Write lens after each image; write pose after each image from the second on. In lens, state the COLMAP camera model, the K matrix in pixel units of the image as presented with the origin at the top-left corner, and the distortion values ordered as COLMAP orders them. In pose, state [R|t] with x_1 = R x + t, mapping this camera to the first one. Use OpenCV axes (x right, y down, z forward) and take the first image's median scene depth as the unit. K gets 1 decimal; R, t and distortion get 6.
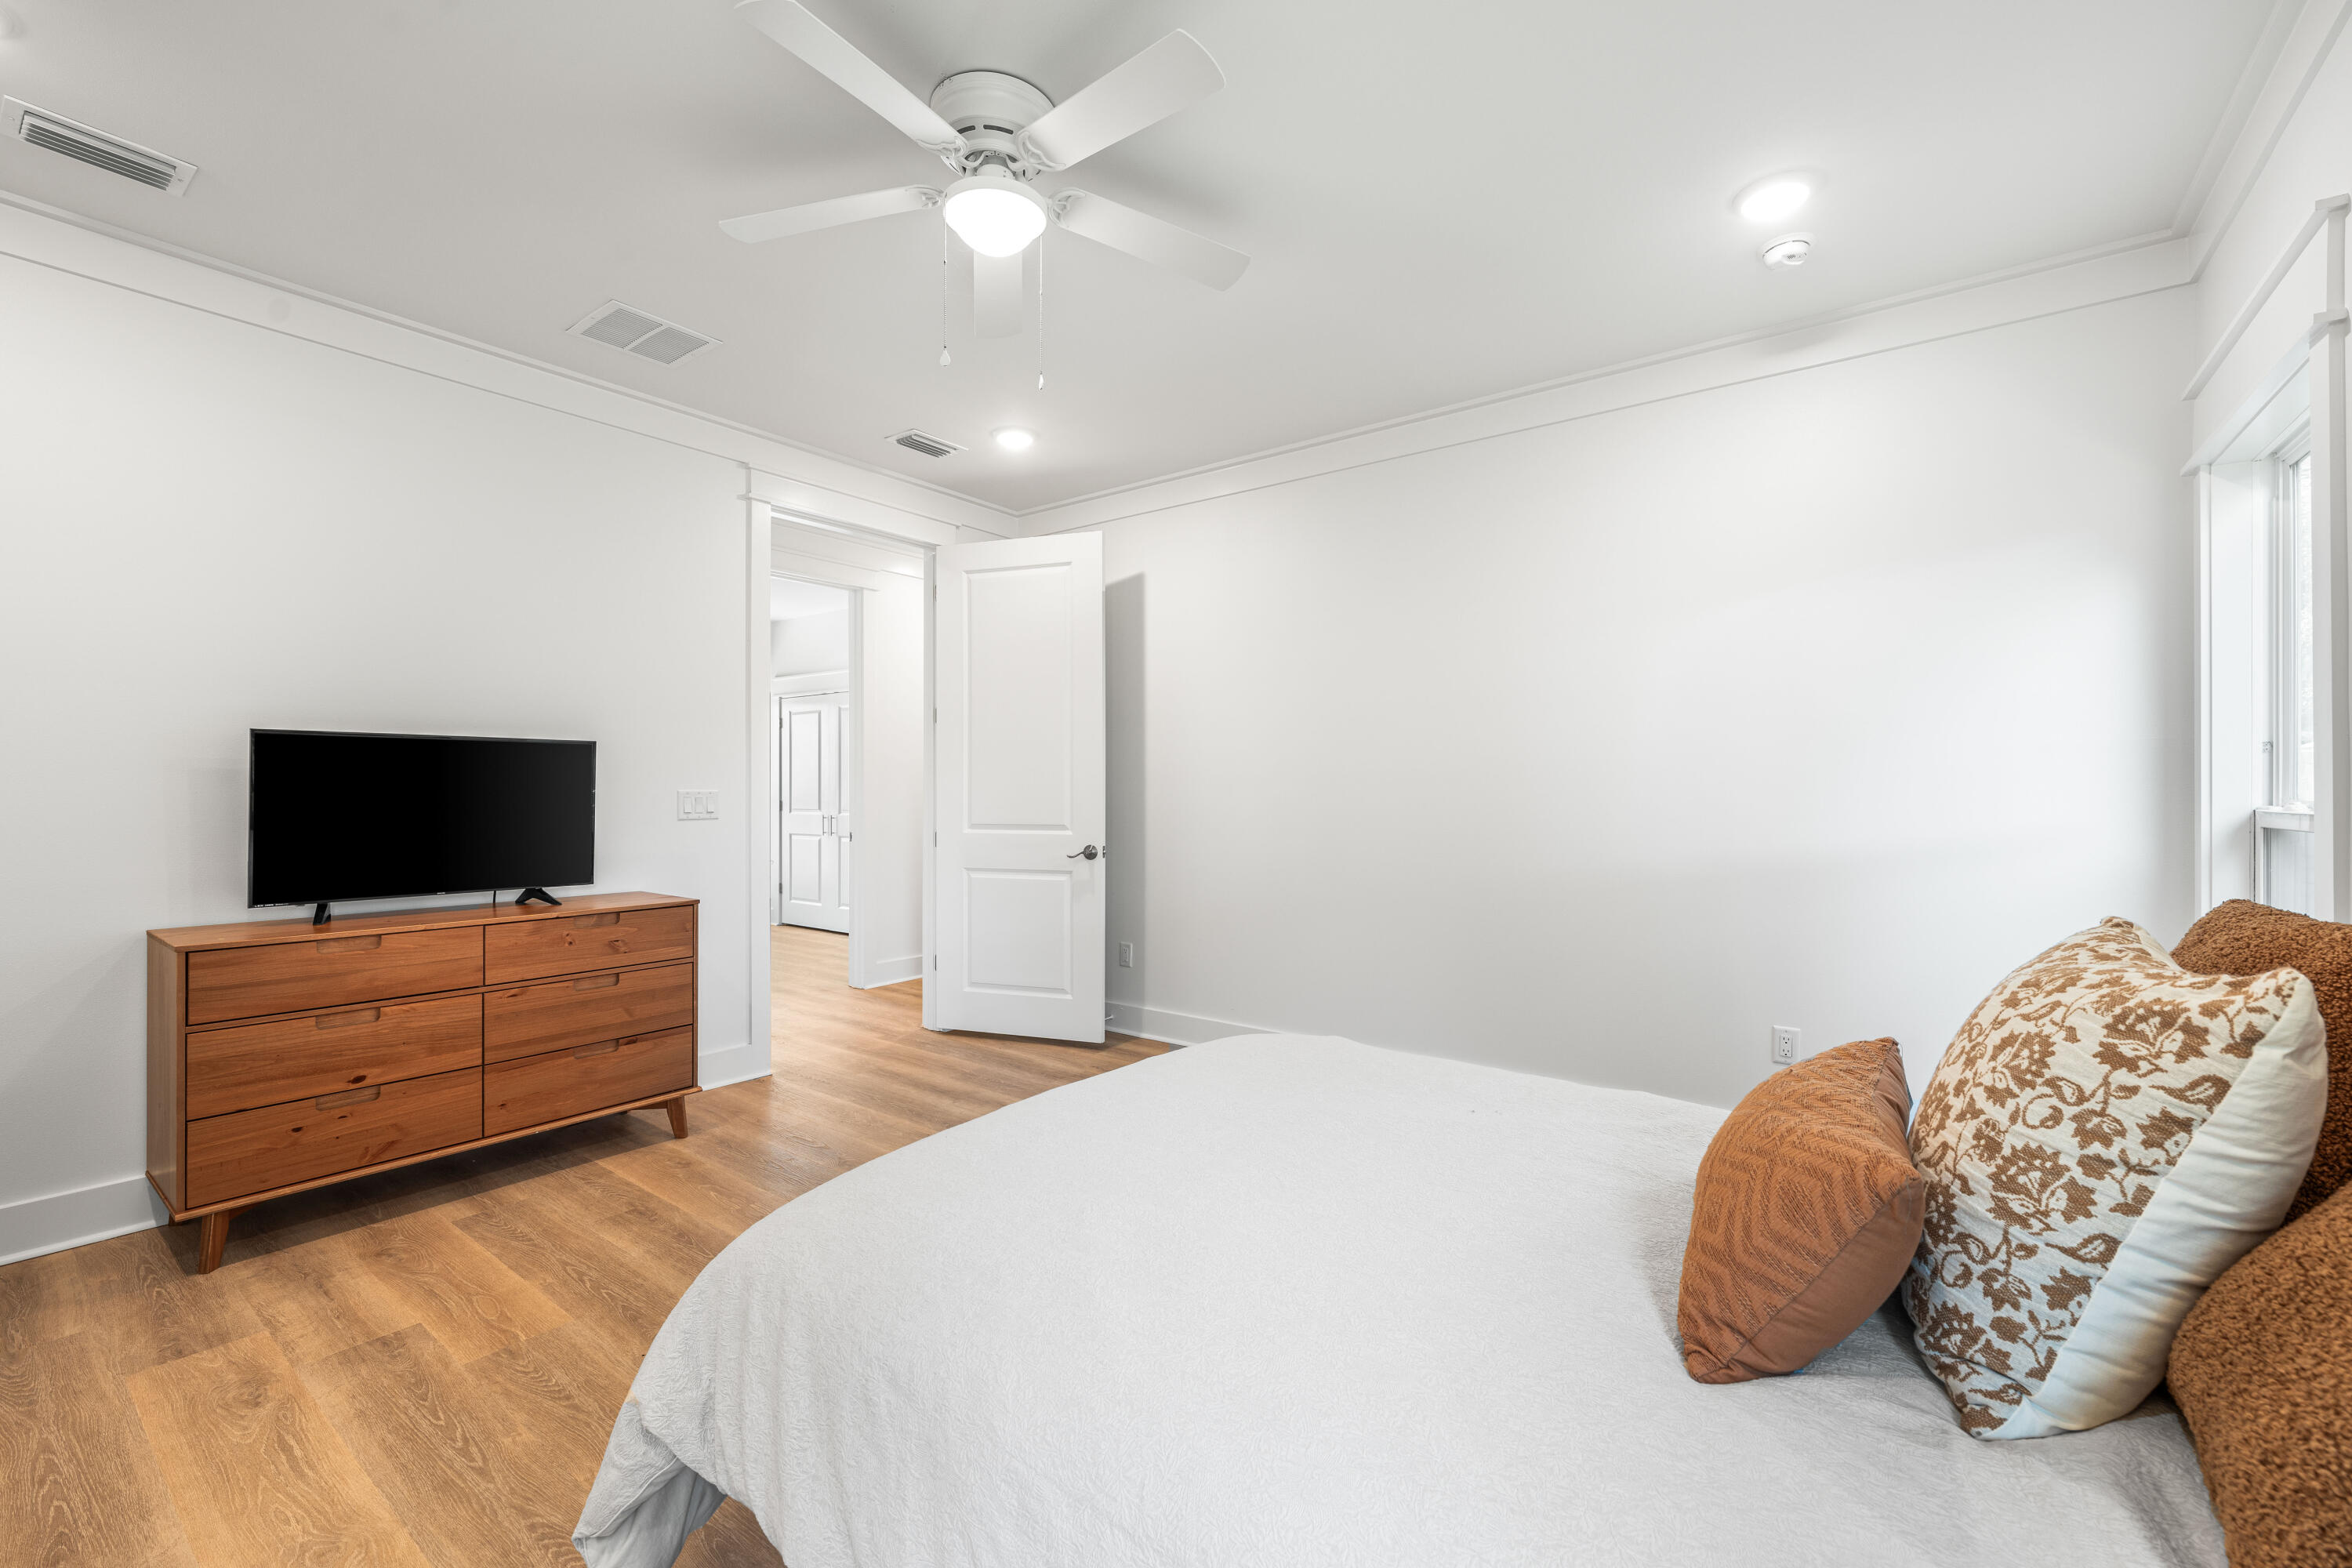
lens RADIAL K [[973.6, 0, 1172.7], [0, 973.6, 780.3], [0, 0, 1]] dist [-0.000636, -0.000201]
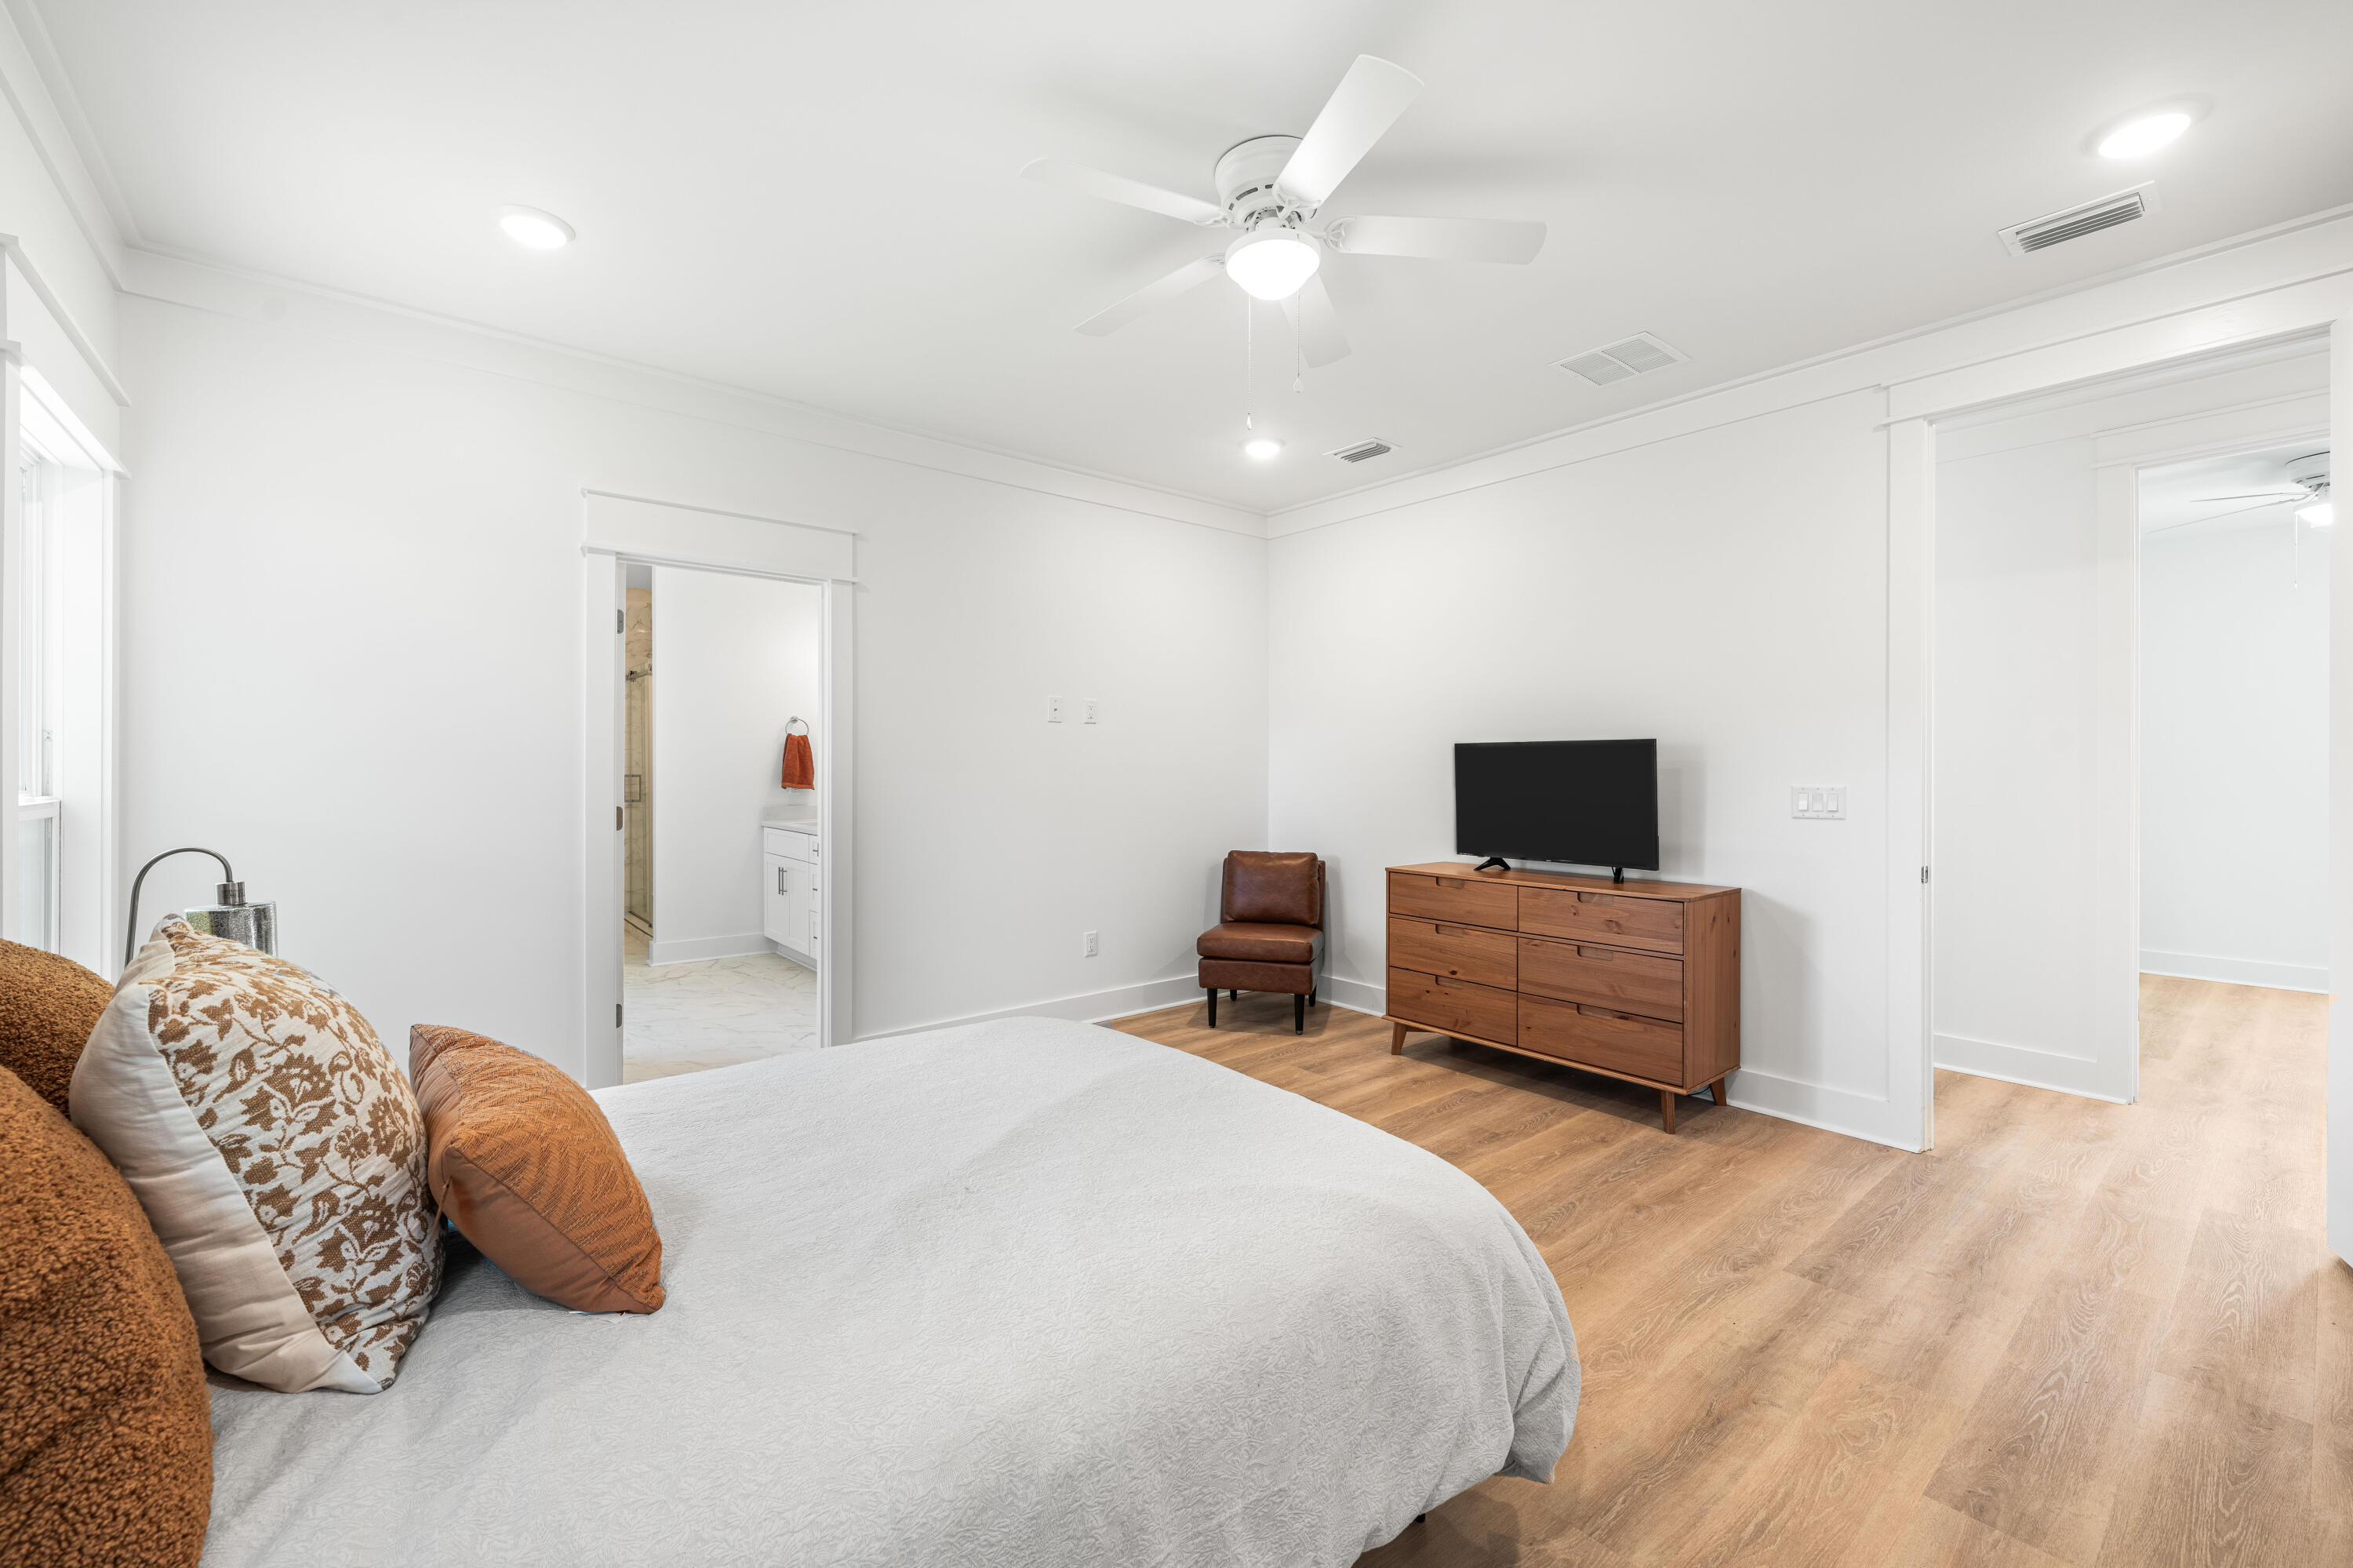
lens RADIAL K [[948.5, 0, 1178.4], [0, 948.5, 772.1], [0, 0, 1]] dist [-0.012792, 0.000958]
pose [[-0.230706, -0.006212, -0.973004, 0.634498], [-0.000823, 0.999981, -0.006189, 0.003824], [0.973023, -0.000627, -0.230706, 0.837599]]
